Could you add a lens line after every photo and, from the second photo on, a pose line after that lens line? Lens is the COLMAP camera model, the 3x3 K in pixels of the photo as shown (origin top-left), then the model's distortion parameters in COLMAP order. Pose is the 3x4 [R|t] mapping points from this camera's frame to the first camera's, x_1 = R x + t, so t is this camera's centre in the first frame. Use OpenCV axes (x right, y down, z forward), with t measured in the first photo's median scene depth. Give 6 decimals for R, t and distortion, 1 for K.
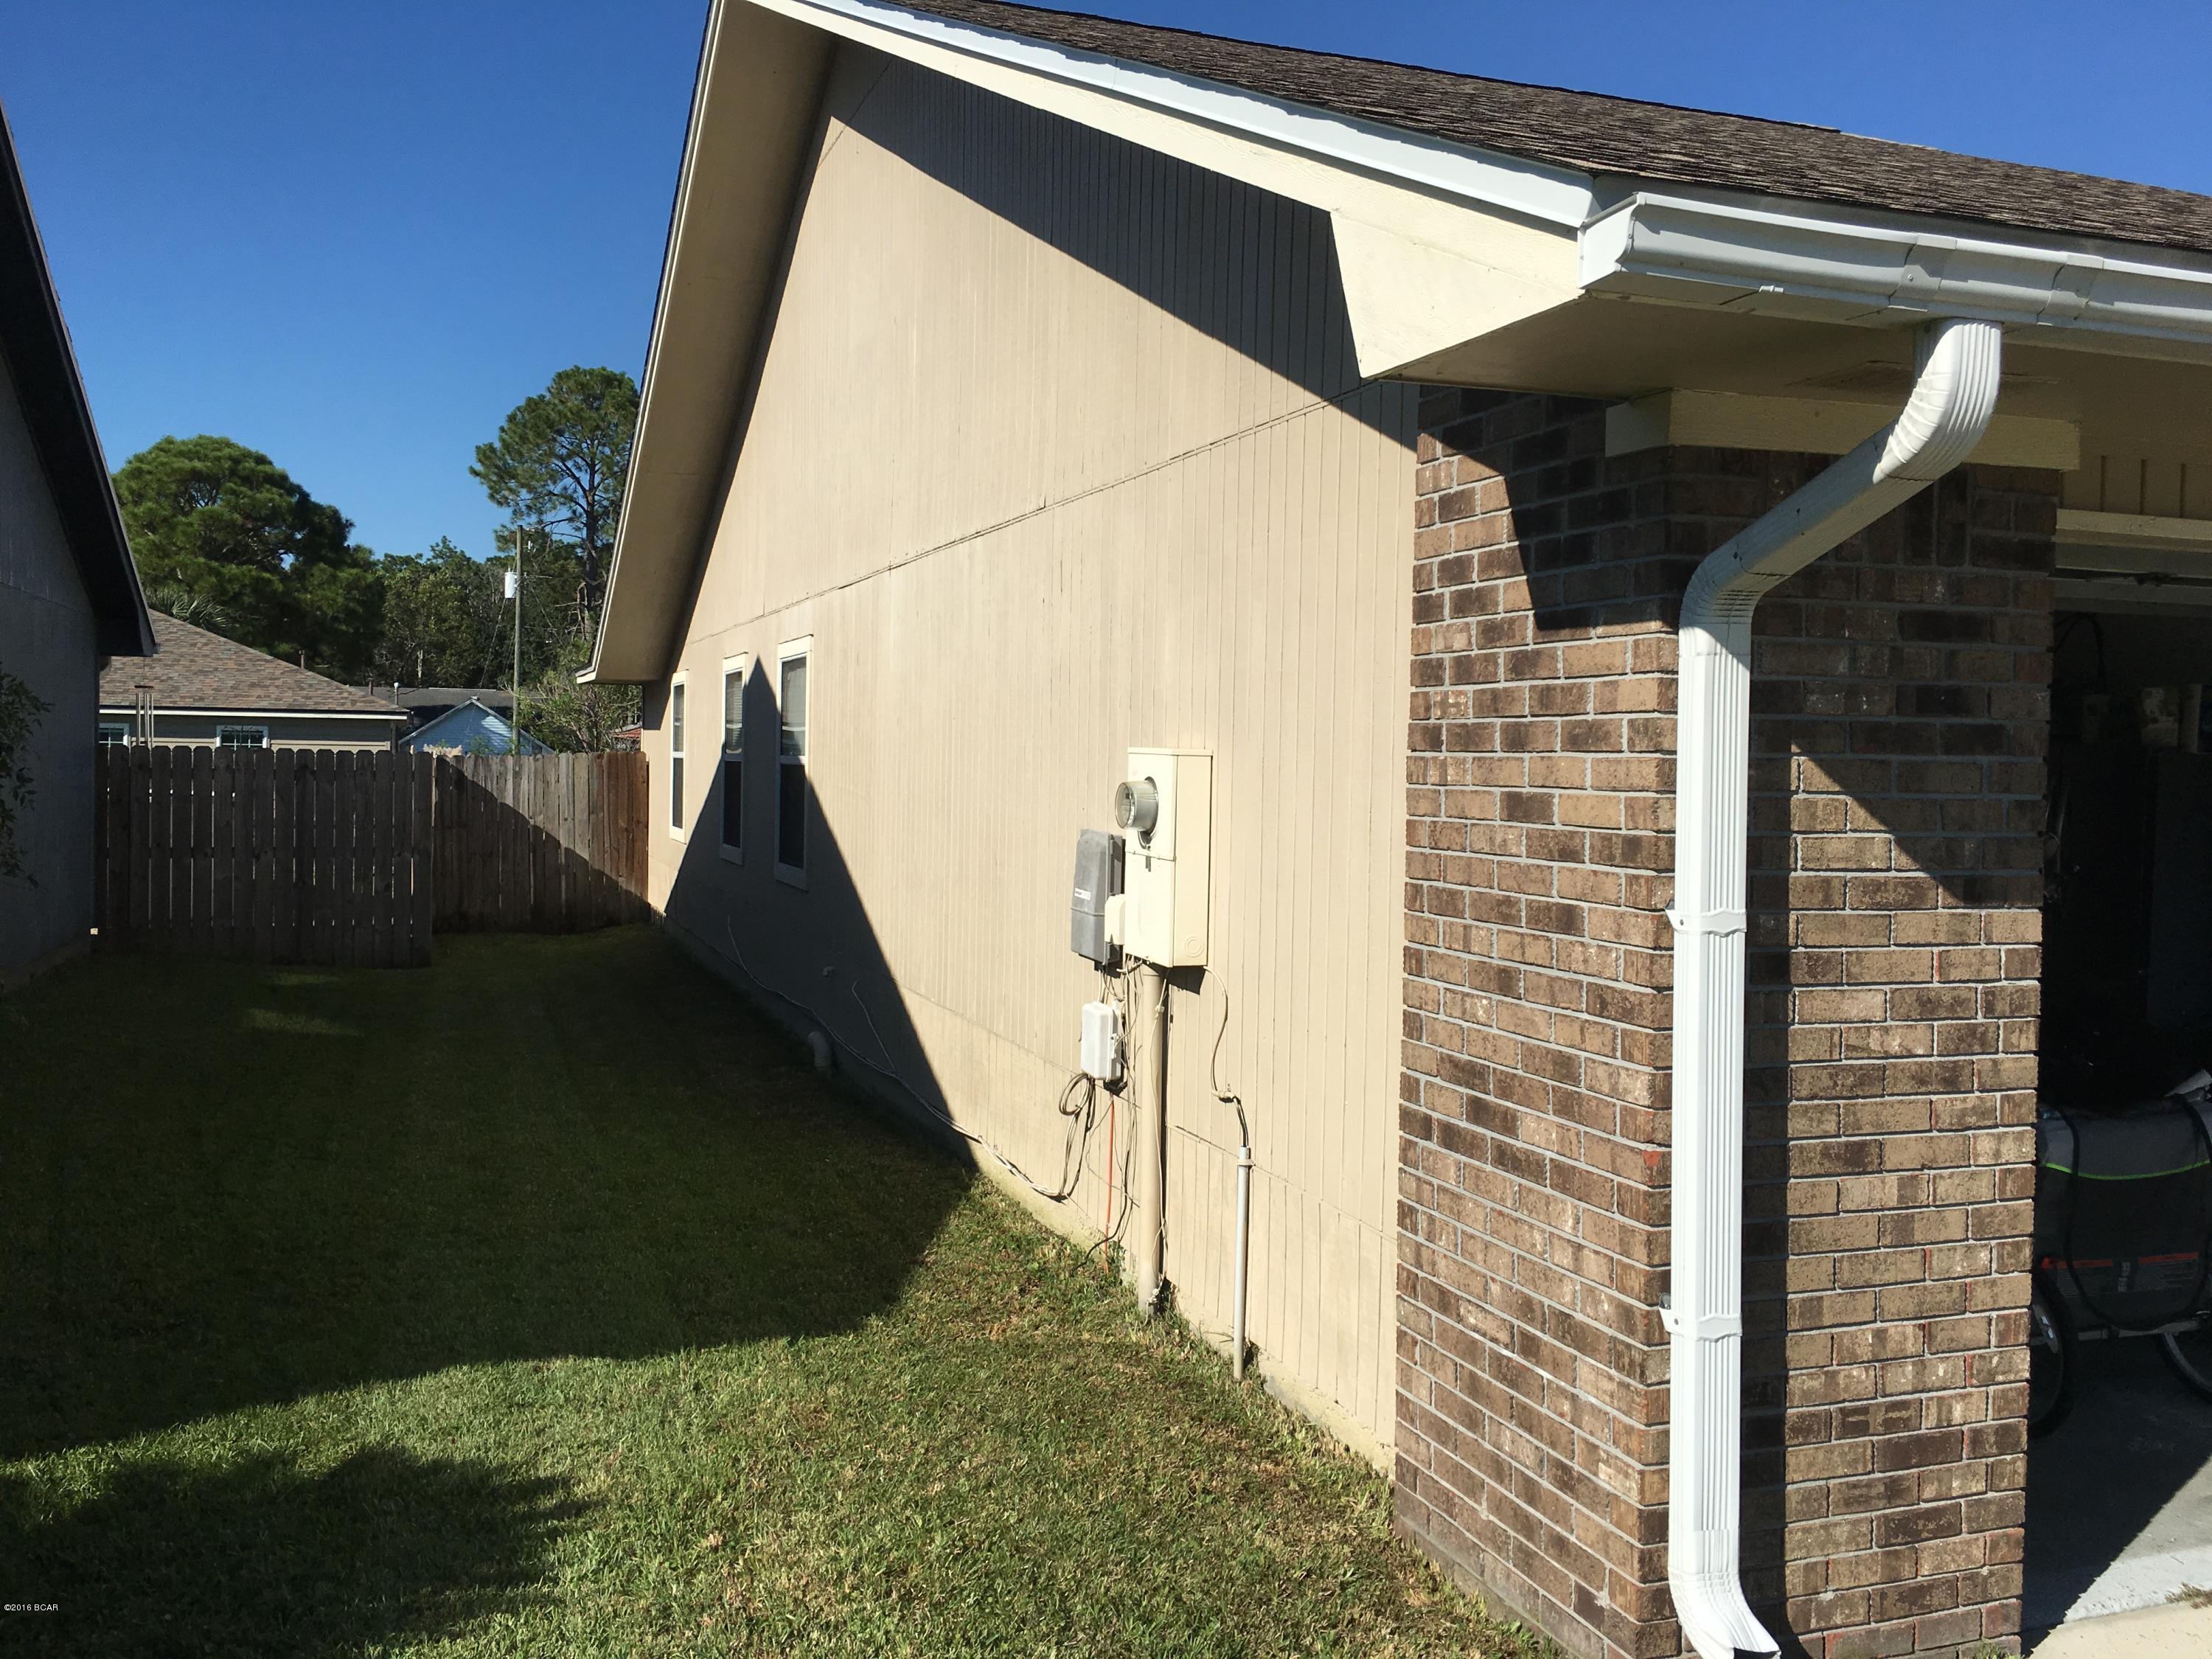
lens RADIAL K [[1868.9, 0, 1106.0], [0, 1868.9, 829.5], [0, 0, 1]] dist [0.002250, 0.001970]
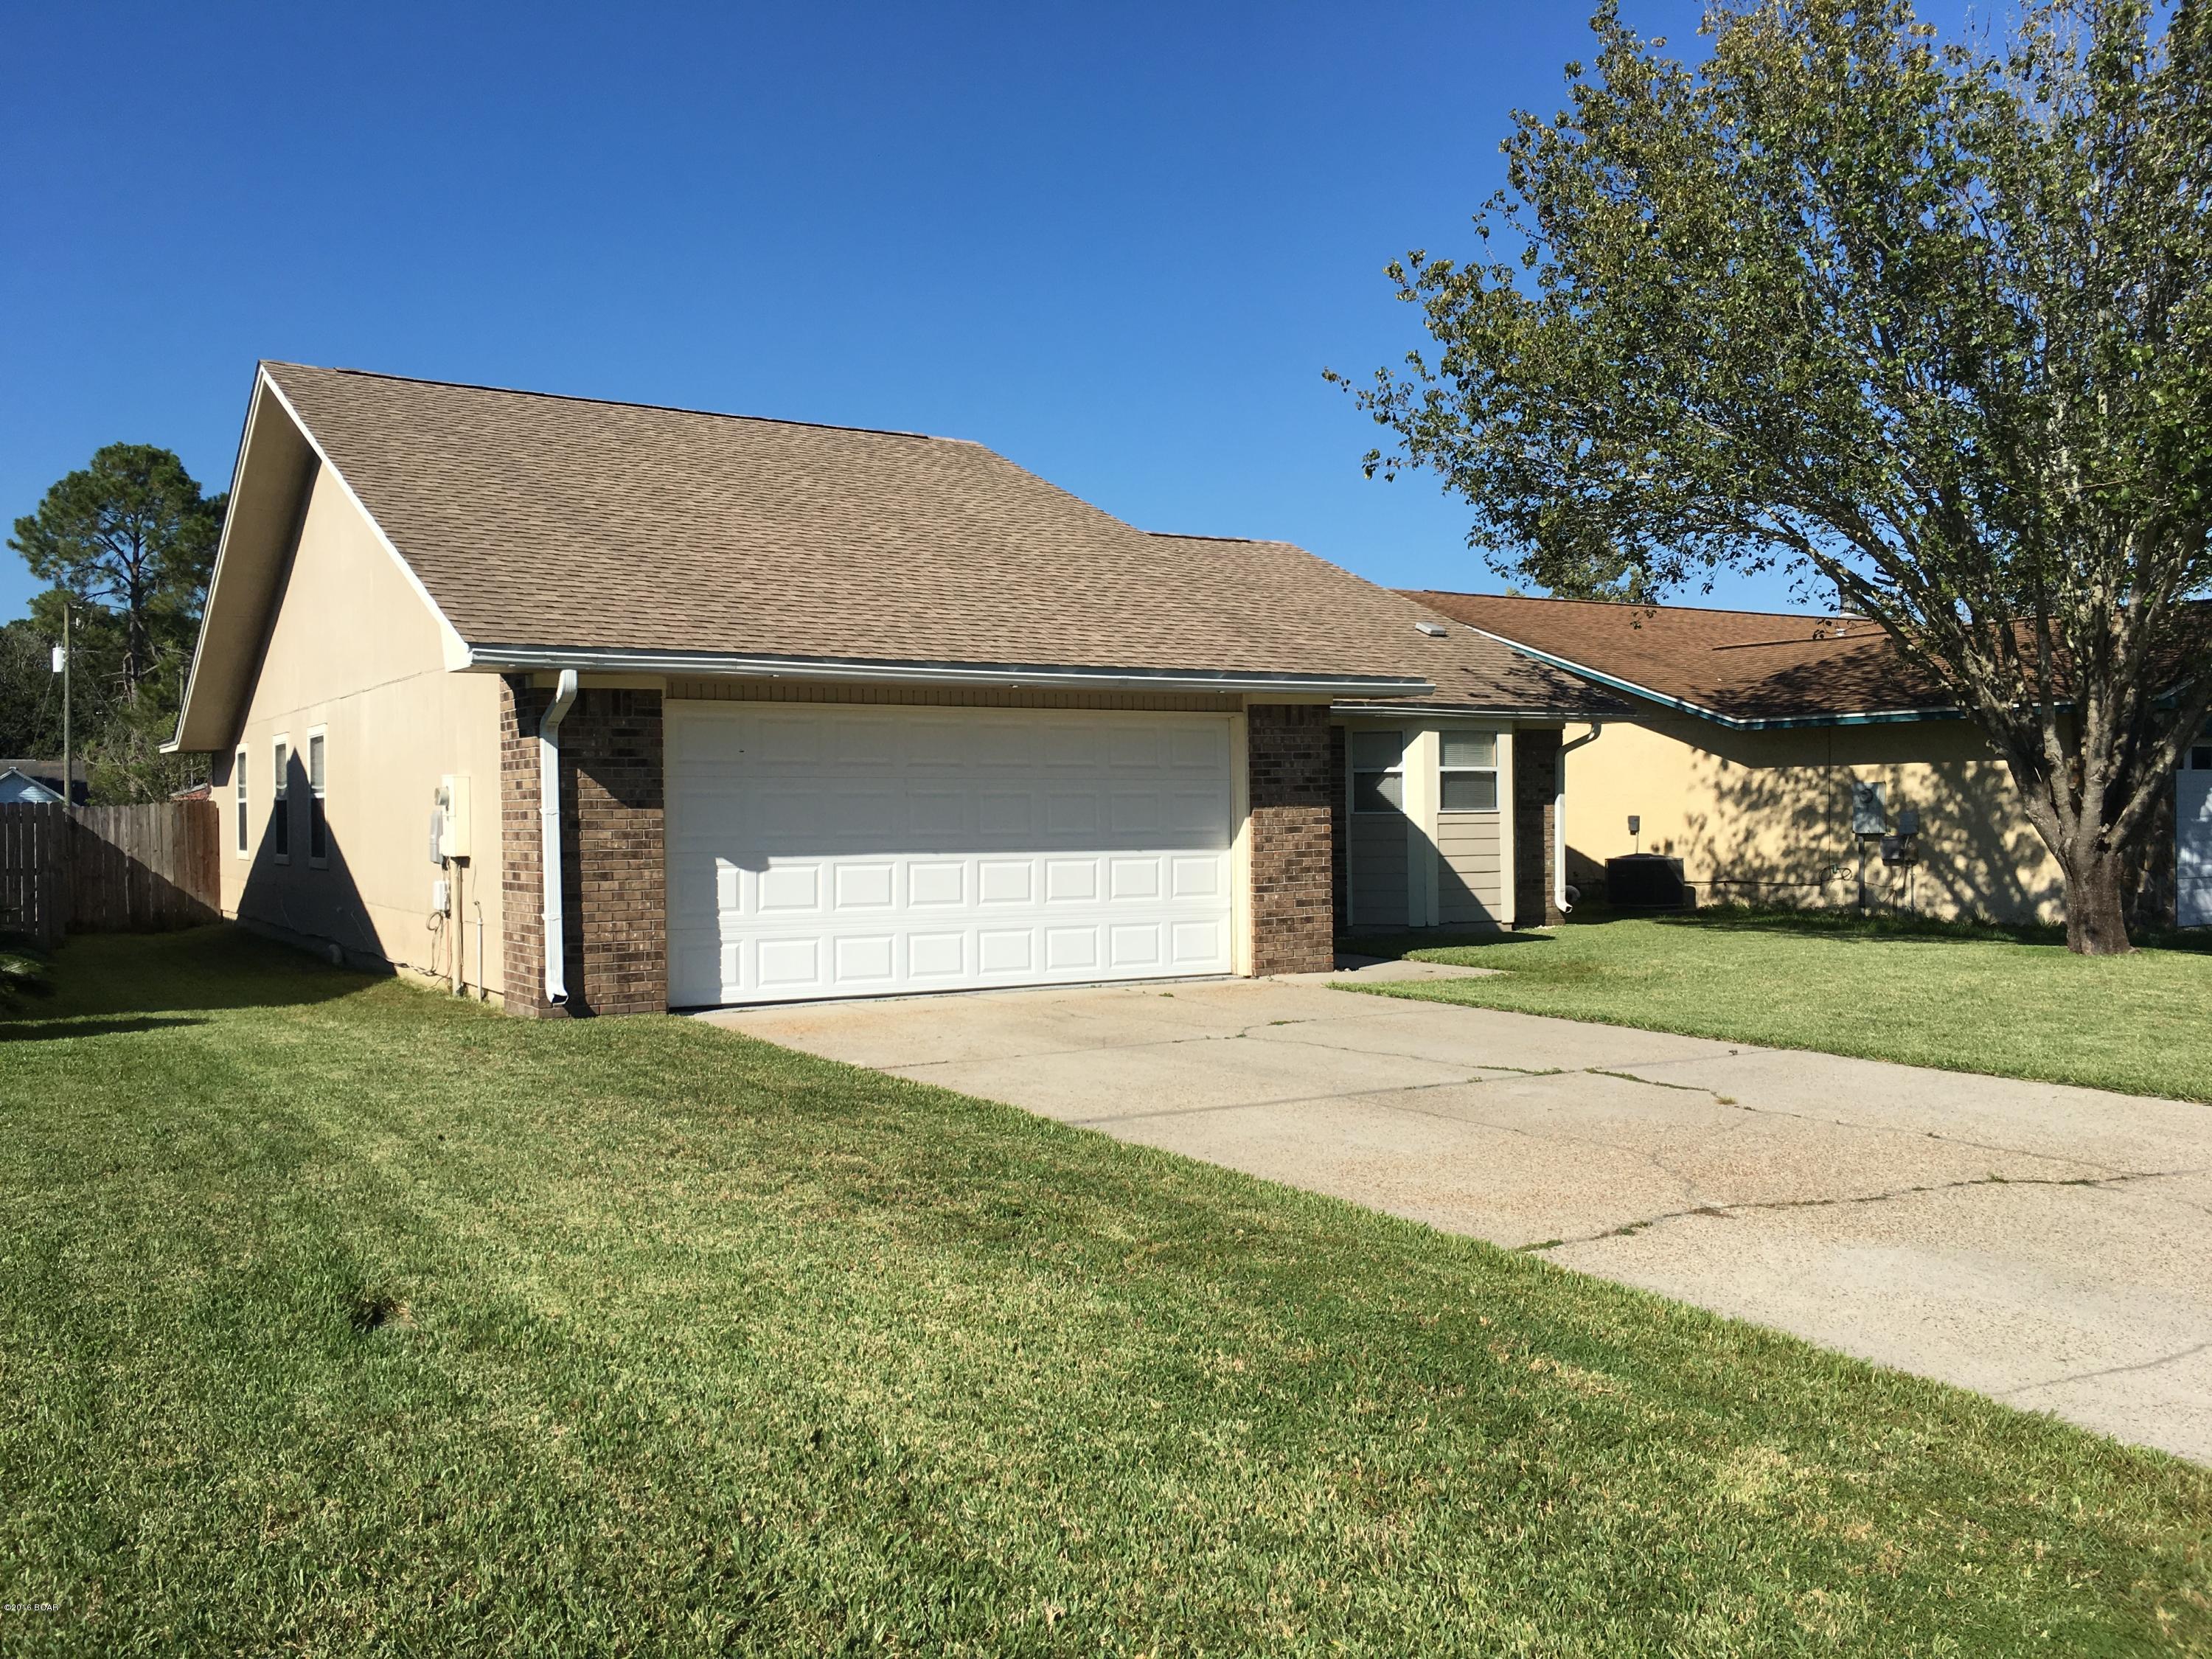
lens RADIAL K [[1673.6, 0, 1106.0], [0, 1673.6, 829.5], [0, 0, 1]] dist [0.003696, -0.095593]
pose [[0.966242, -0.028415, 0.256064, 0.477581], [0.034704, 0.999196, -0.020072, 0.170615], [-0.255288, 0.028281, 0.966451, -2.278876]]
